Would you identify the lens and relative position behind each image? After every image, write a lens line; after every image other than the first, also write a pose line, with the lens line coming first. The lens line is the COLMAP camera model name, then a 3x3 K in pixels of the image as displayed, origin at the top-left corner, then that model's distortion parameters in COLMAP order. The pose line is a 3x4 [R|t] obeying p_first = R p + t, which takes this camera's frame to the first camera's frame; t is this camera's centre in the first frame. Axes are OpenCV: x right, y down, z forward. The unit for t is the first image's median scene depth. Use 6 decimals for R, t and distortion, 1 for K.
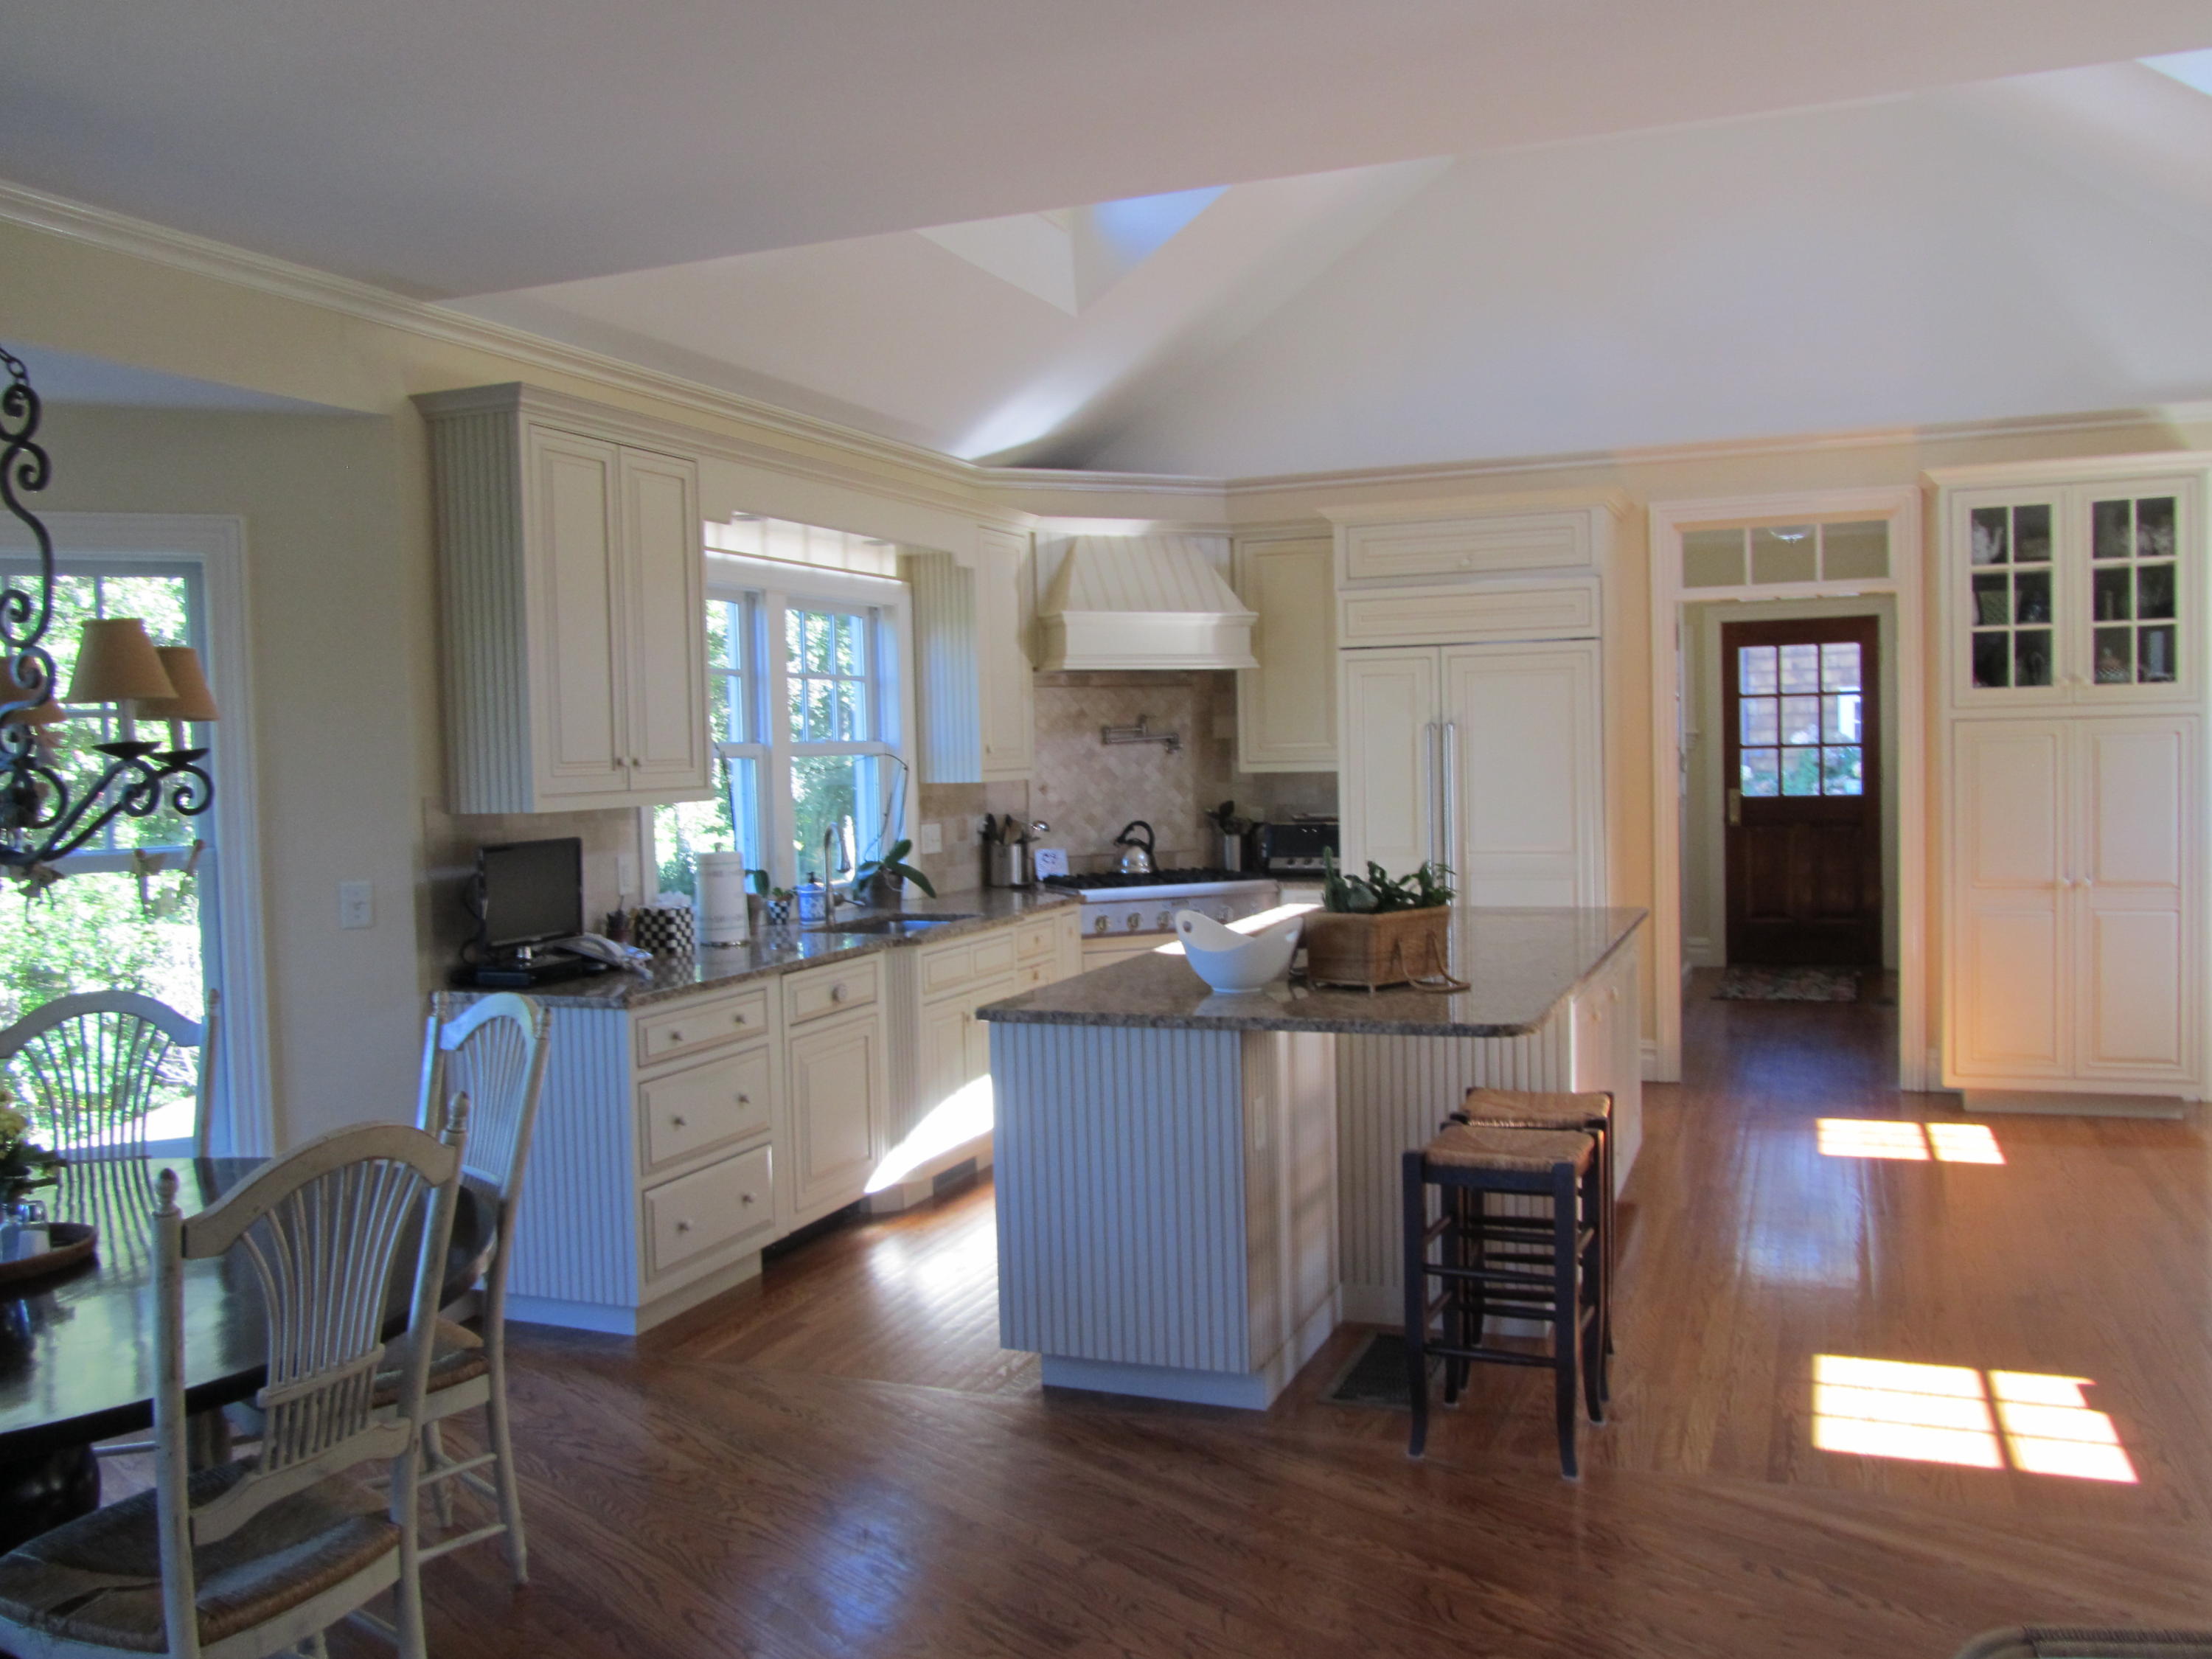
lens RADIAL K [[1804.1, 0, 1110.4], [0, 1804.1, 824.5], [0, 0, 1]] dist [-0.047247, 0.013391]
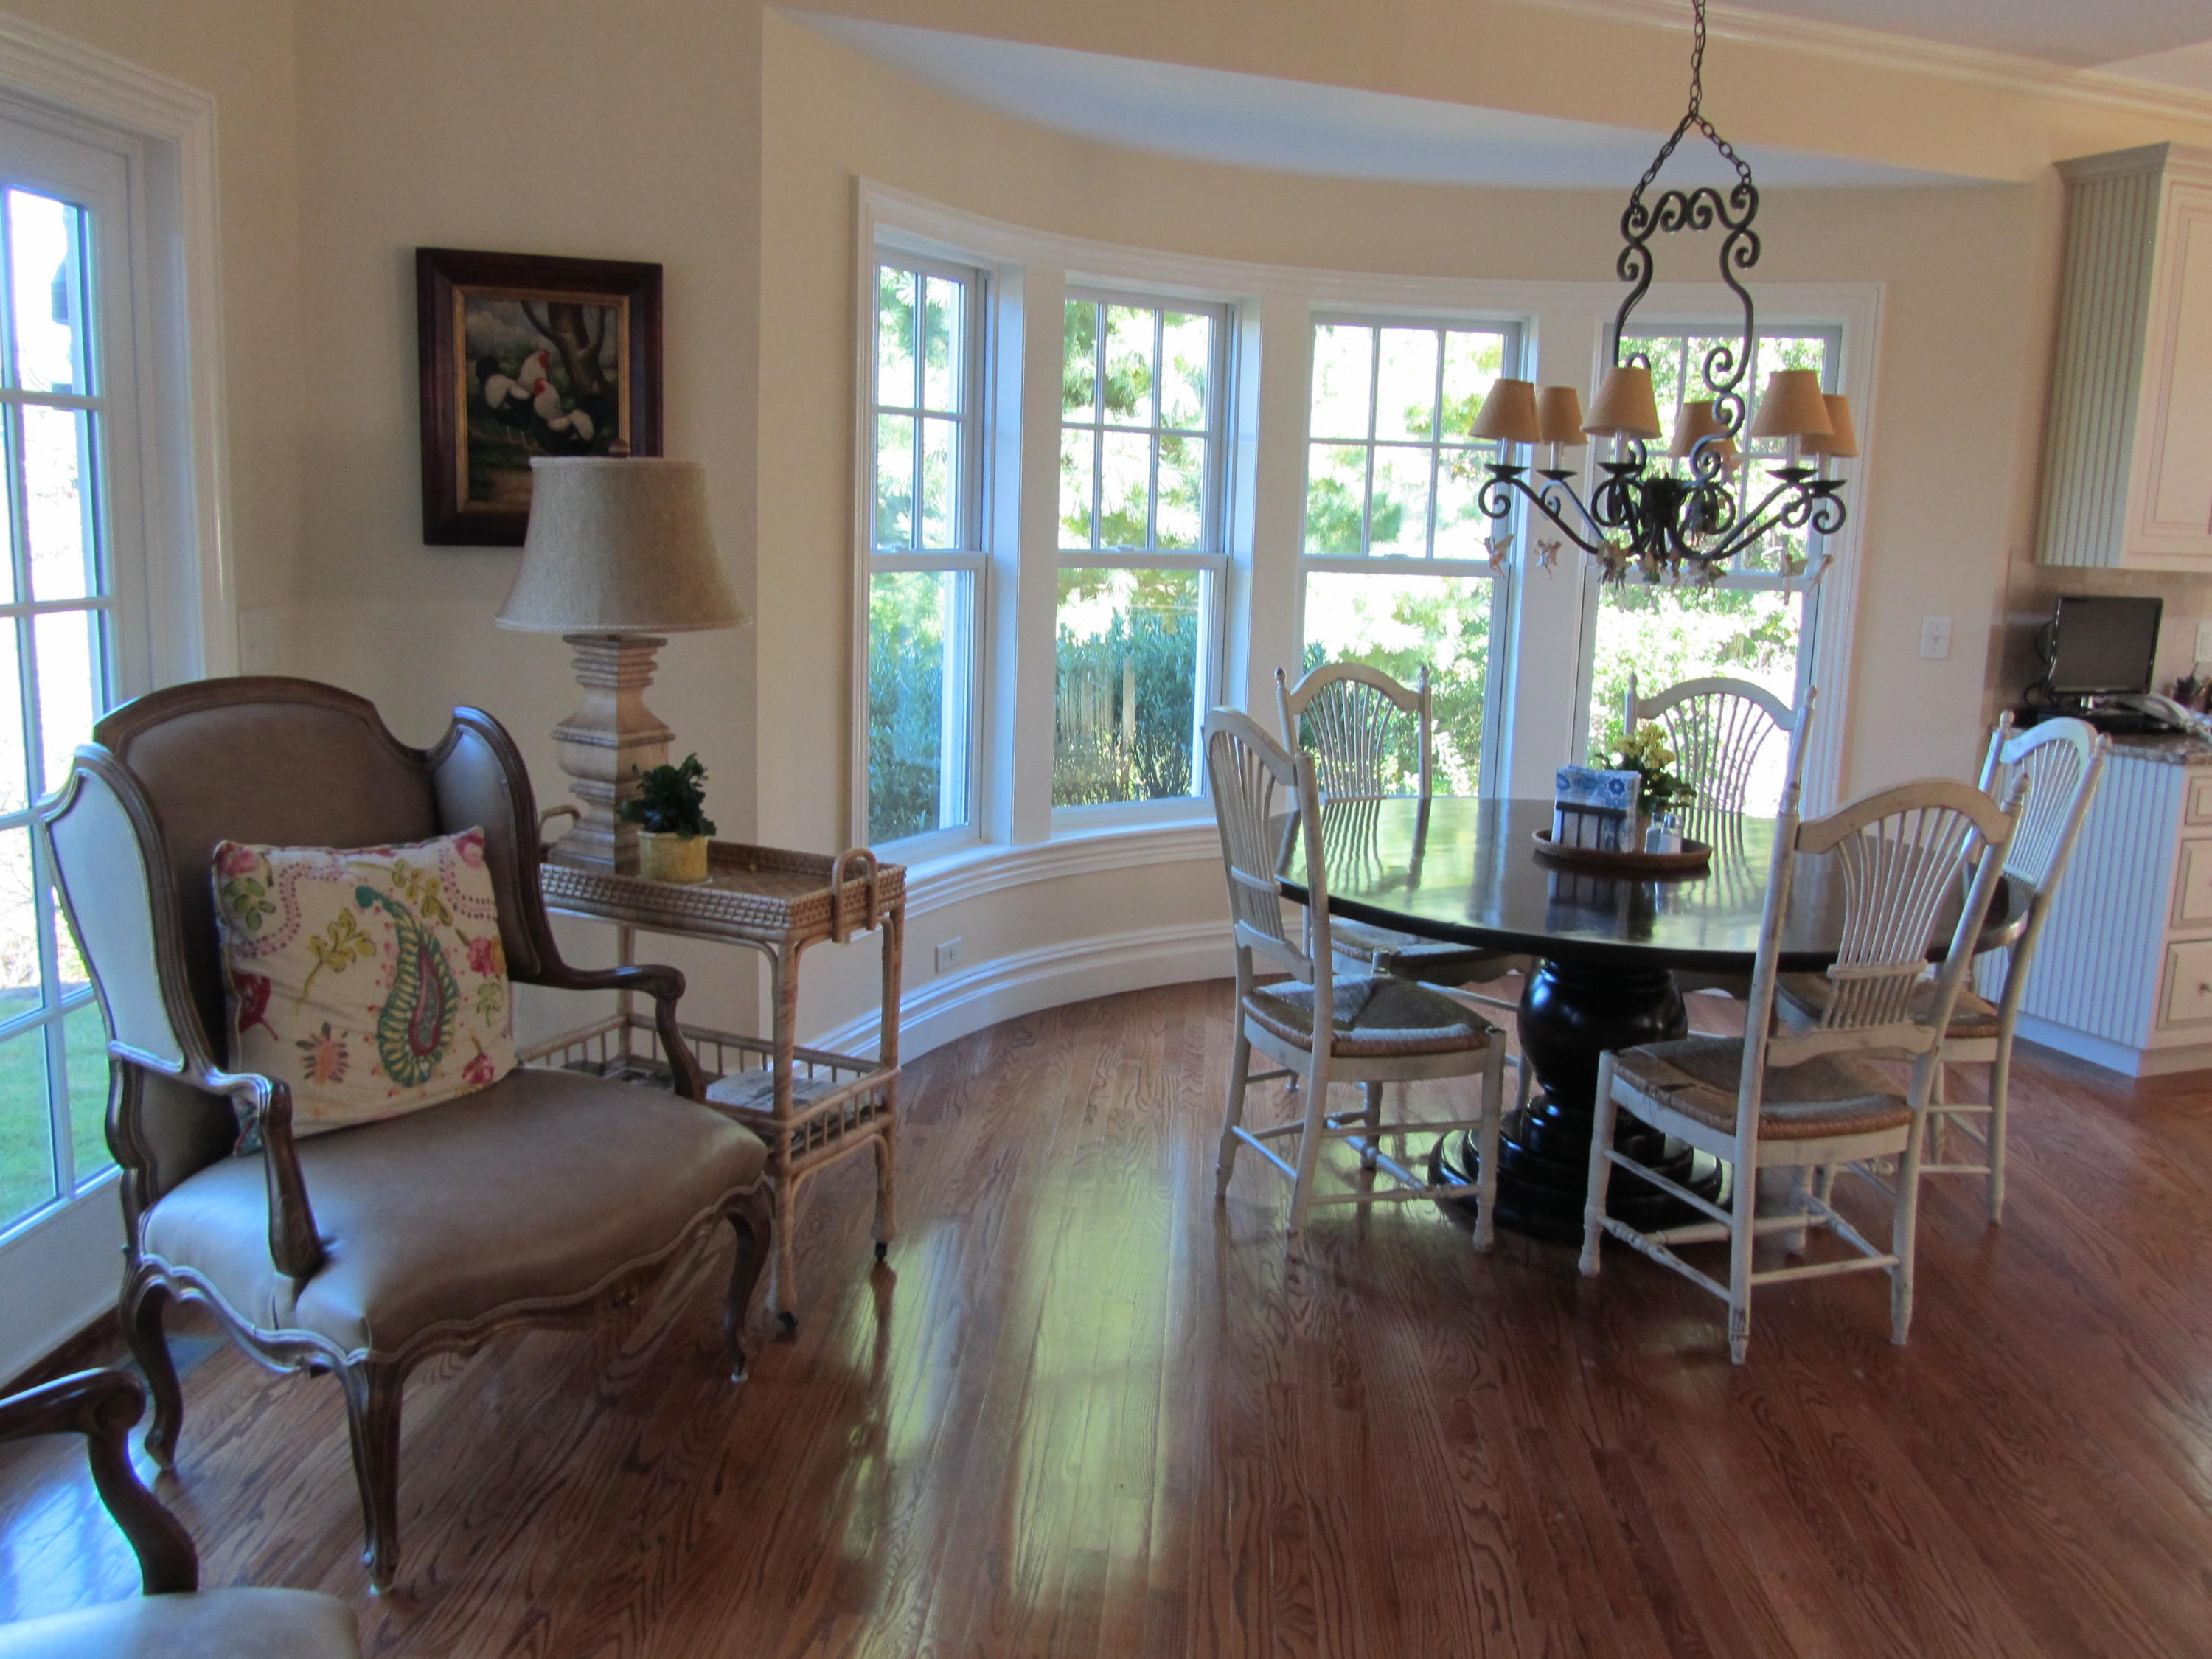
lens RADIAL K [[1804.1, 0, 1117.4], [0, 1804.1, 822.4], [0, 0, 1]] dist [-0.047247, 0.013391]
pose [[0.683004, 0.171919, -0.709894, 0.038913], [-0.081895, 0.983802, 0.159459, 0.020915], [0.725809, -0.050774, 0.686020, -0.133044]]
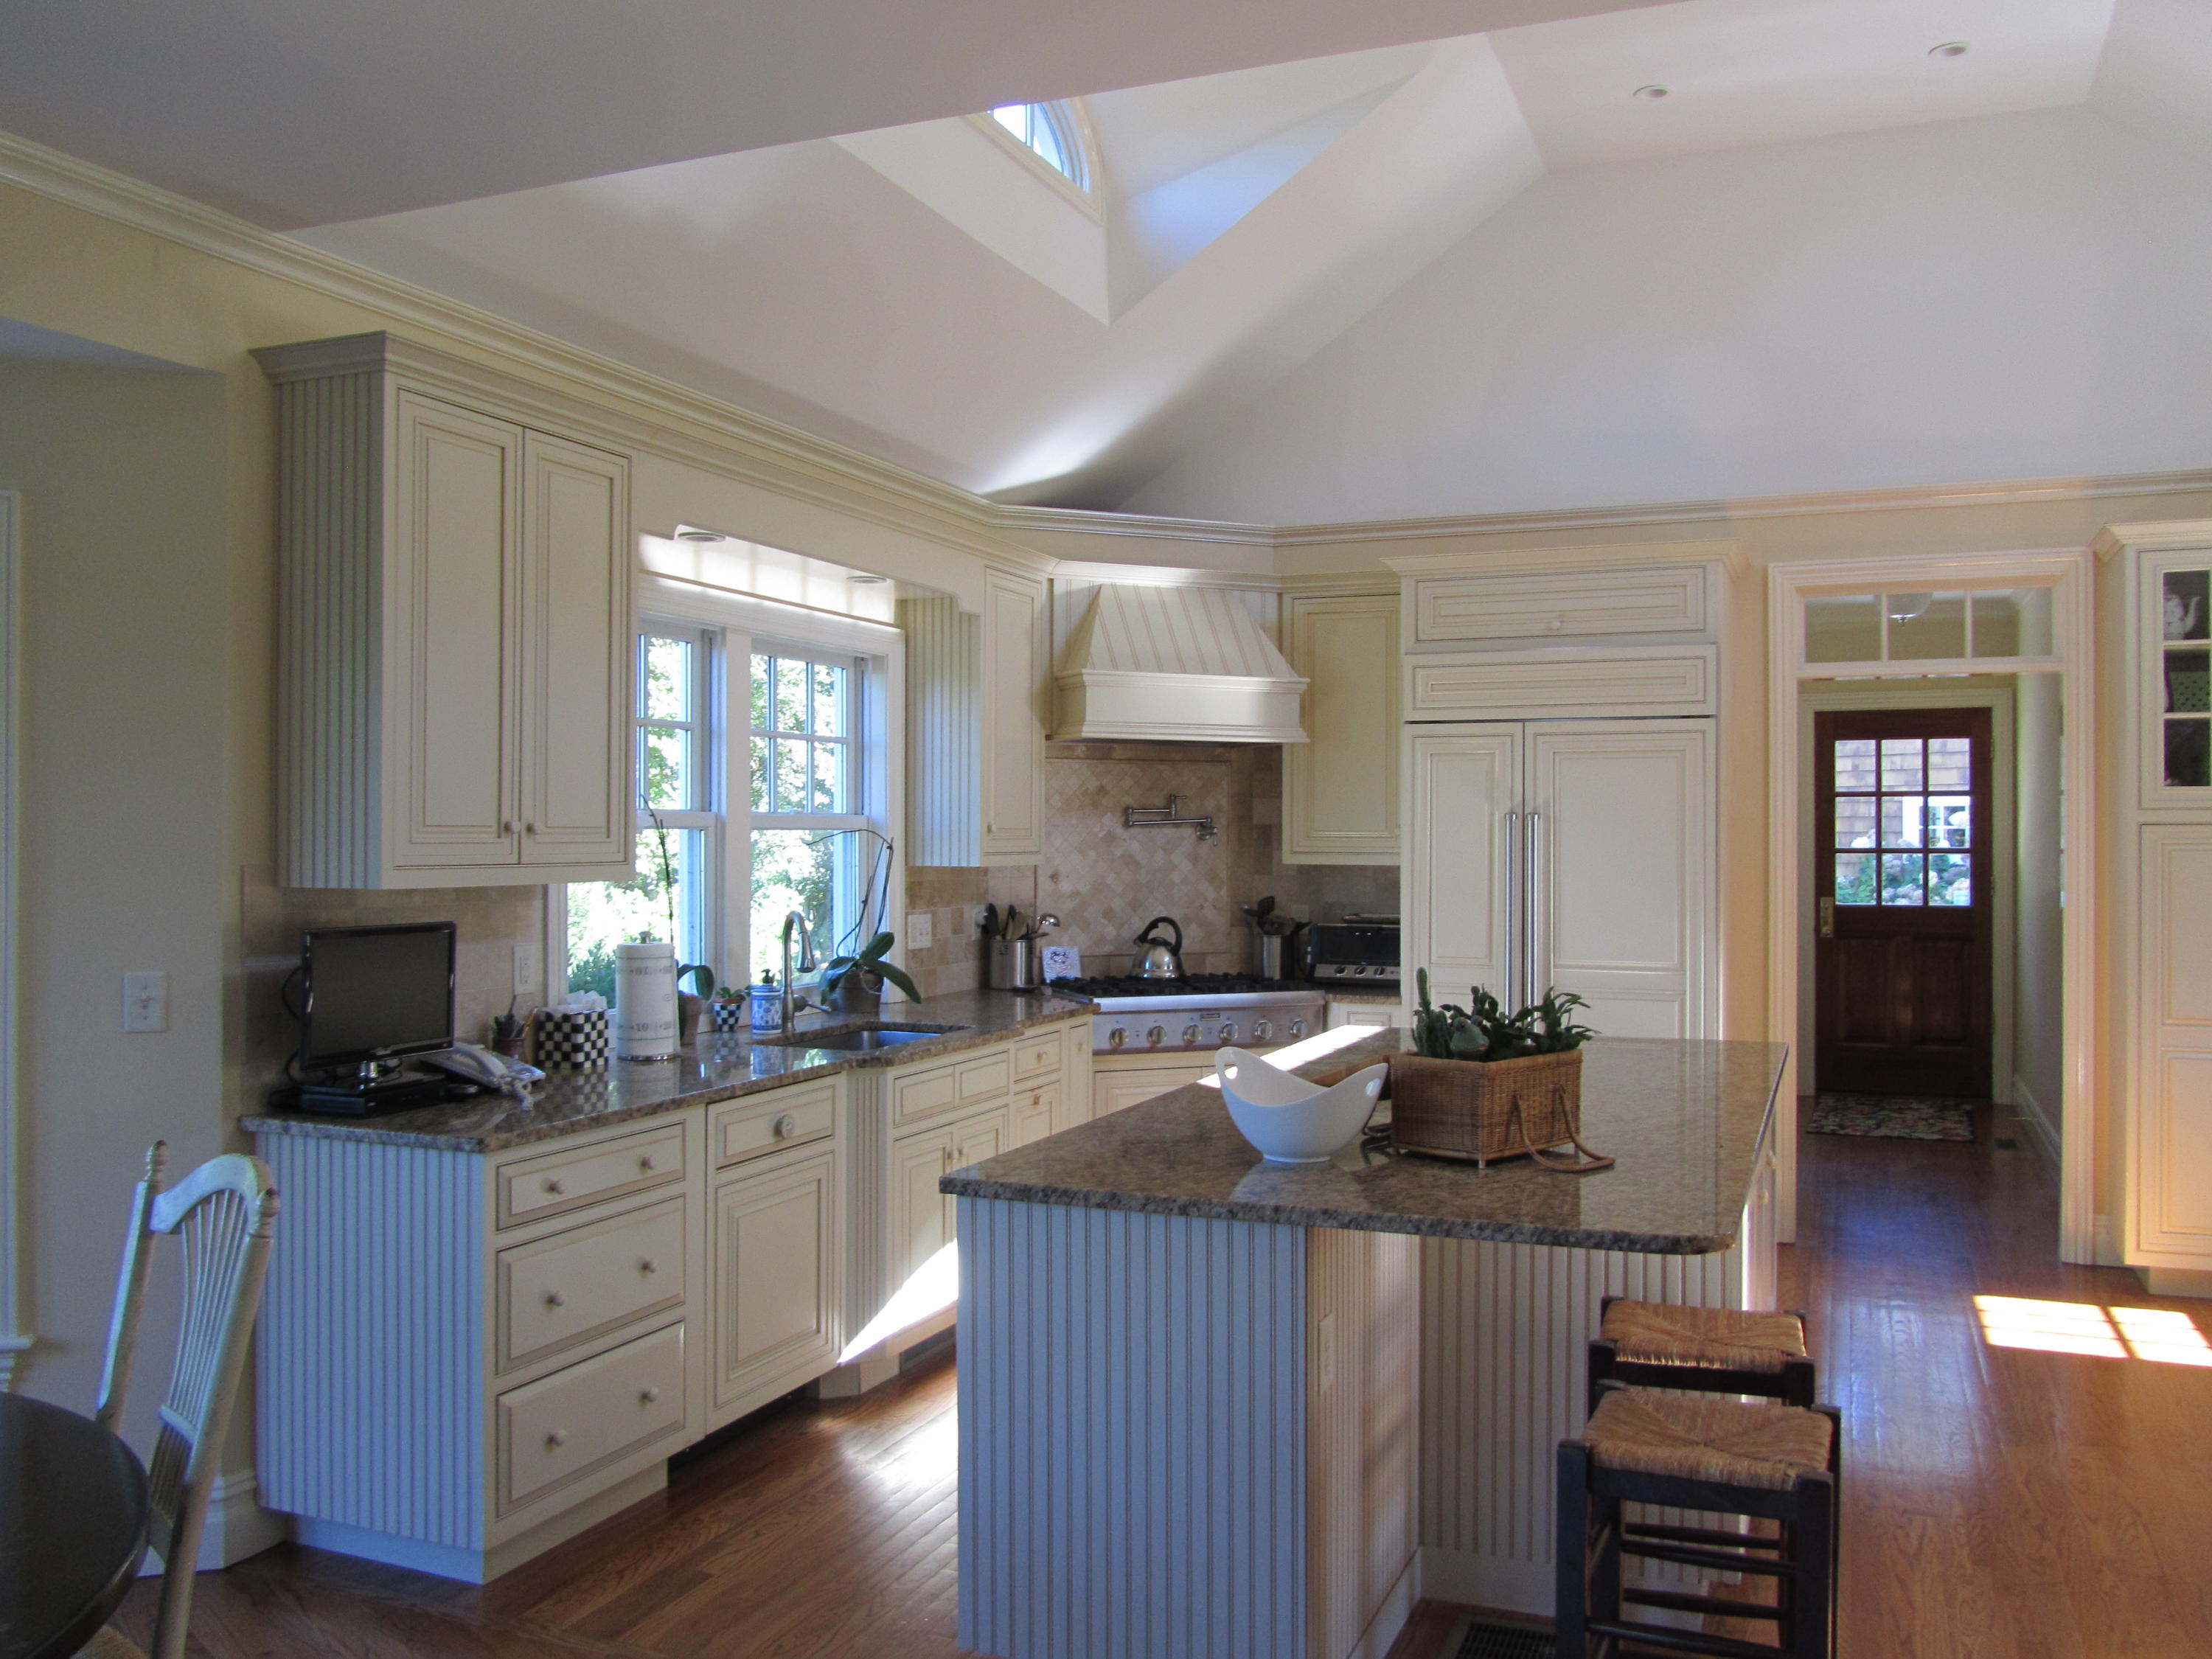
lens RADIAL K [[1804.1, 0, 1124.3], [0, 1804.1, 813.9], [0, 0, 1]] dist [-0.047247, 0.013391]
pose [[0.999589, 0.028090, -0.005686, 0.000229], [-0.028358, 0.998117, -0.054397, -0.005849], [0.004148, 0.054536, 0.998503, 0.225734]]
